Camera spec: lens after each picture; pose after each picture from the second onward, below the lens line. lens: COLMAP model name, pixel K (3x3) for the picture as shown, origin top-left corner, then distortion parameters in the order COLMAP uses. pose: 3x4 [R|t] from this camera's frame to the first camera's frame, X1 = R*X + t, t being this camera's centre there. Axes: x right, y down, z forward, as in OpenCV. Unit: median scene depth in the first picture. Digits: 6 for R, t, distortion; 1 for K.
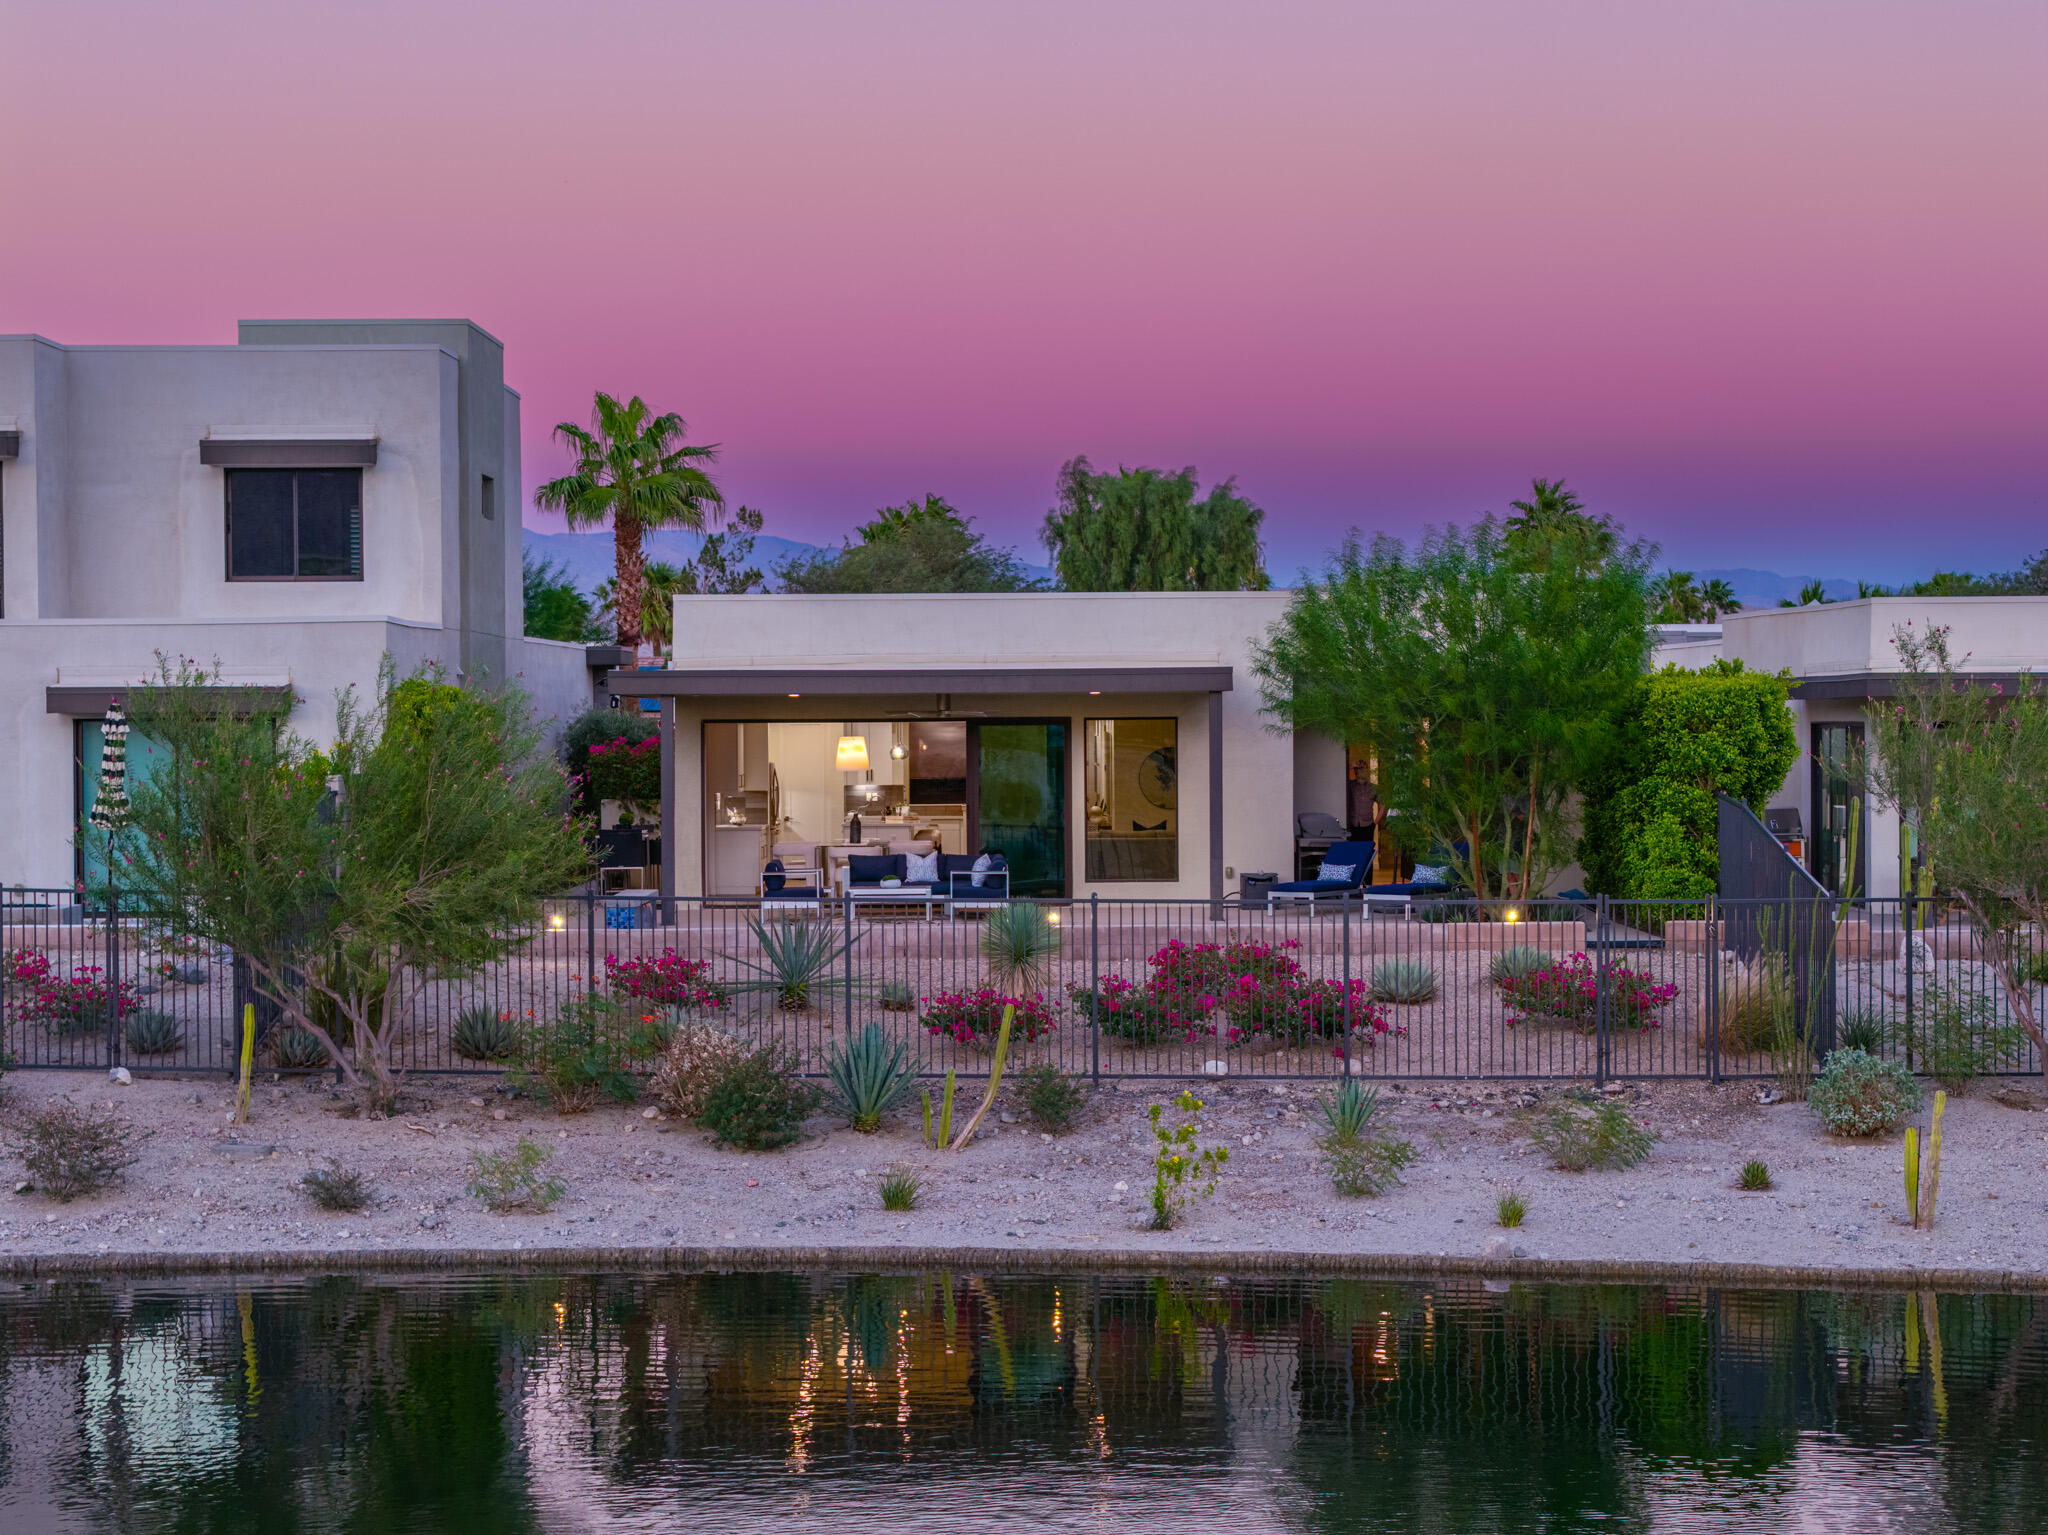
lens RADIAL K [[4099.4, 0, 1035.7], [0, 4099.4, 763.9], [0, 0, 1]] dist [-0.029231, 0.000000]
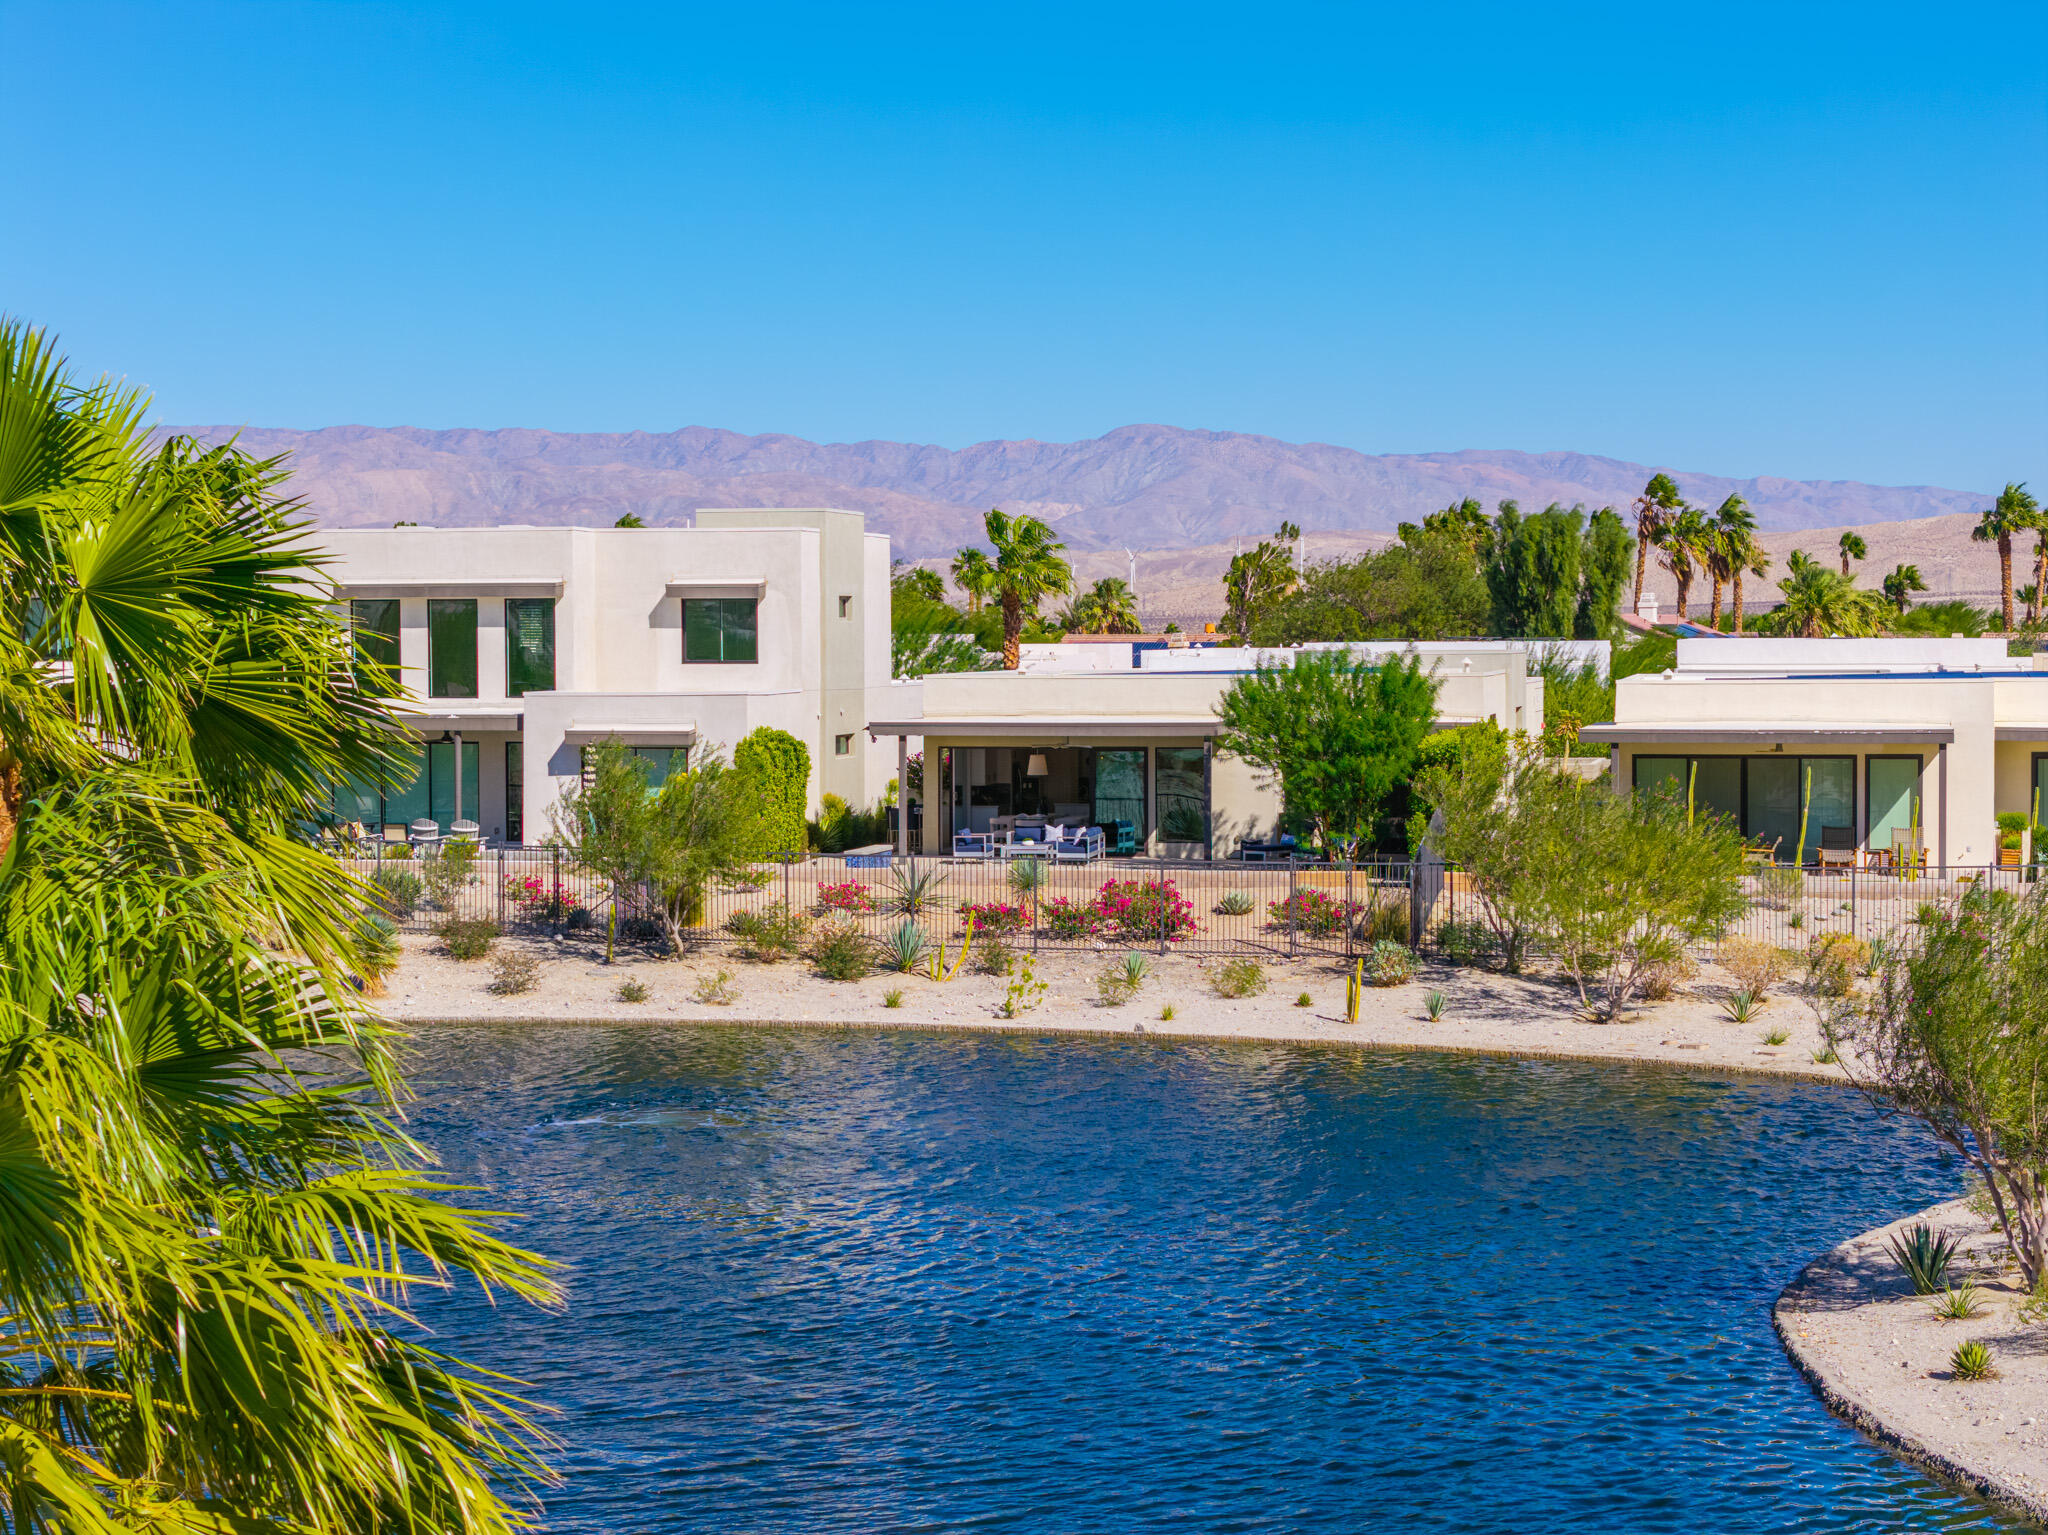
lens RADIAL K [[4099.4, 0, 1026.3], [0, 4099.4, 766.6], [0, 0, 1]] dist [-0.029231, 0.000000]
pose [[0.978623, 0.008391, -0.205490, 0.455989], [-0.004007, 0.999756, 0.021742, -0.058957], [0.205623, -0.020454, 0.978418, -1.016292]]
